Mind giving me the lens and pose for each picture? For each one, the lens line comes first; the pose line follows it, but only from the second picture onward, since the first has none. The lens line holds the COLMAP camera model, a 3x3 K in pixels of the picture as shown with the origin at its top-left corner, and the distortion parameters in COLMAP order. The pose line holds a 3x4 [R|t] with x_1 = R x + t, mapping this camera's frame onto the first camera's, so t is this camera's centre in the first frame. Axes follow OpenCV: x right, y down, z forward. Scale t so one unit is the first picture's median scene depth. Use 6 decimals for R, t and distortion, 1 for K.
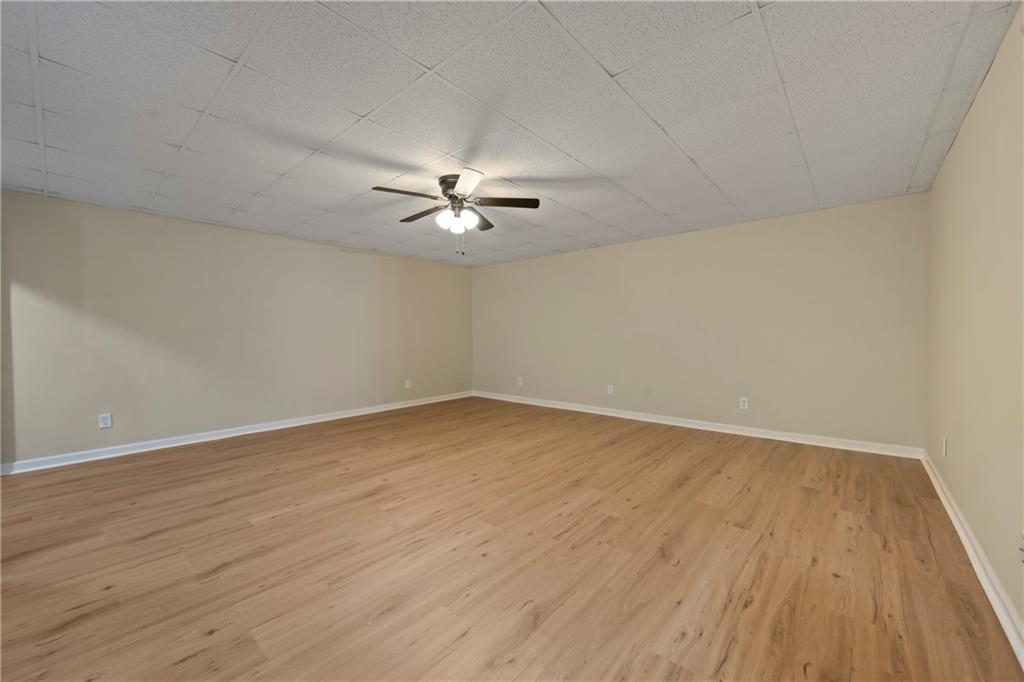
lens RADIAL K [[401.9, 0, 511.9], [0, 401.9, 338.2], [0, 0, 1]] dist [-0.001883, 0.000968]
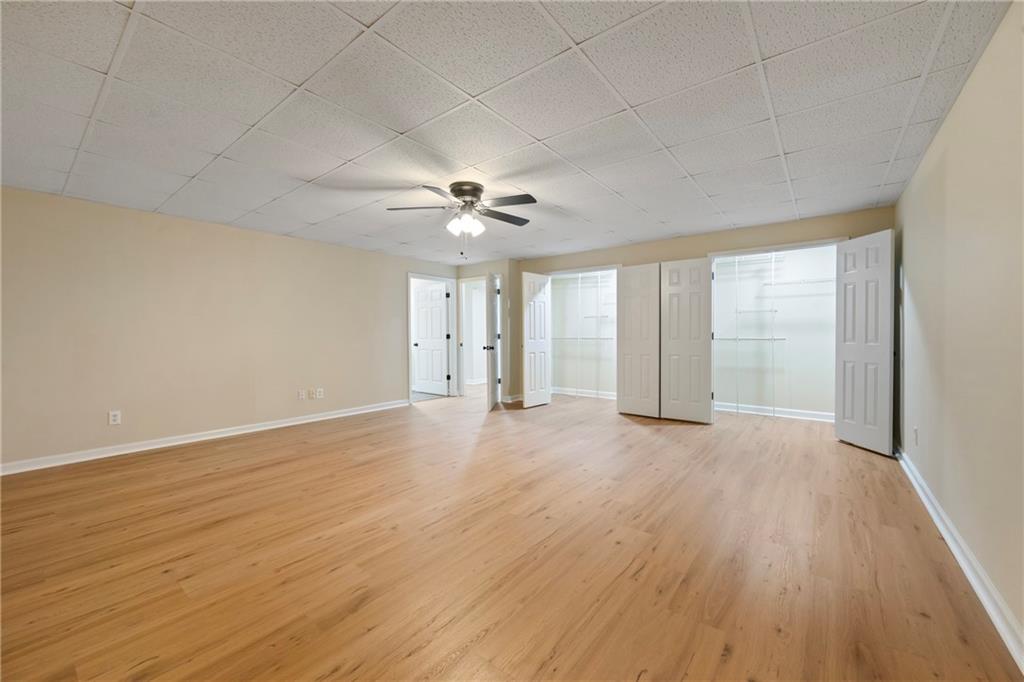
lens RADIAL K [[401.9, 0, 509.6], [0, 401.9, 338.0], [0, 0, 1]] dist [-0.001883, 0.000968]
pose [[-0.999098, 0.012830, -0.040478, -0.196018], [0.012208, 0.999804, 0.015576, -0.011218], [0.040670, 0.015068, -0.999059, 2.012217]]
